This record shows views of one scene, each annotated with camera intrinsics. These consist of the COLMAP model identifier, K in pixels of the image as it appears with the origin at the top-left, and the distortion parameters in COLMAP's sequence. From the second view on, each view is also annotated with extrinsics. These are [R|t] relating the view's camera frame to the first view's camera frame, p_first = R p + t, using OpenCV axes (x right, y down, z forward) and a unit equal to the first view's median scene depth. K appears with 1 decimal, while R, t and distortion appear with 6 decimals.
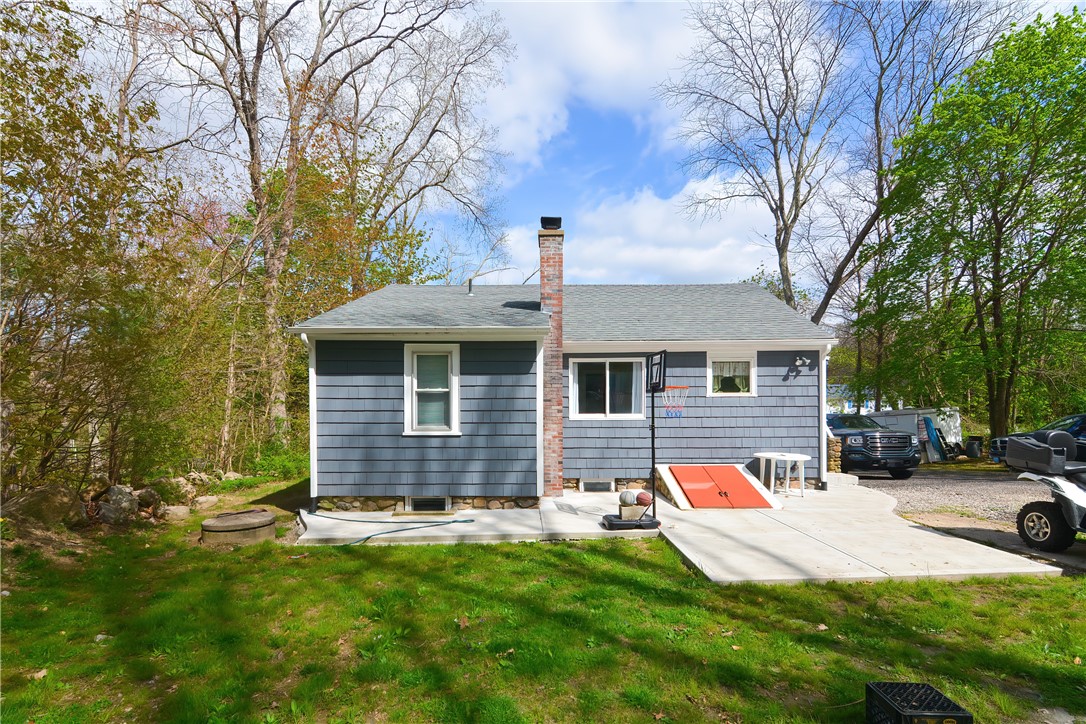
lens RADIAL K [[532.6, 0, 520.1], [0, 532.6, 399.3], [0, 0, 1]] dist [-0.004176, -0.003019]
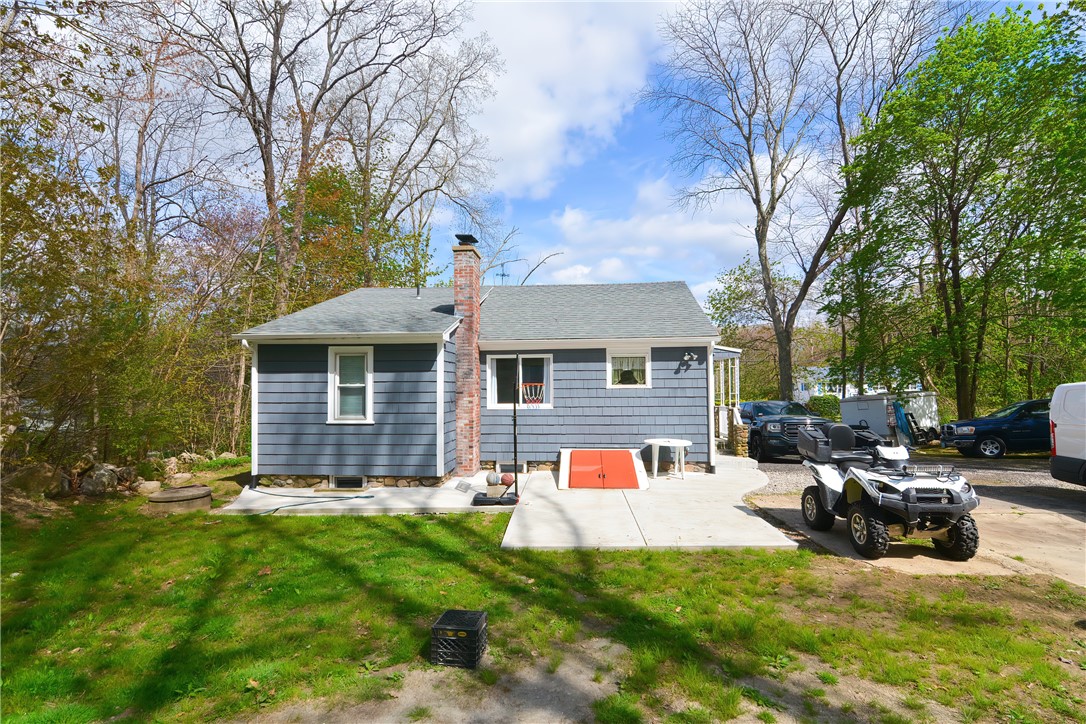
lens RADIAL K [[532.6, 0, 543.6], [0, 532.6, 360.7], [0, 0, 1]] dist [-0.004176, -0.003019]
pose [[0.996837, -0.007216, -0.079149, 0.310382], [0.004548, 0.999417, -0.033839, -0.026038], [0.079347, 0.033372, 0.996288, -0.130139]]
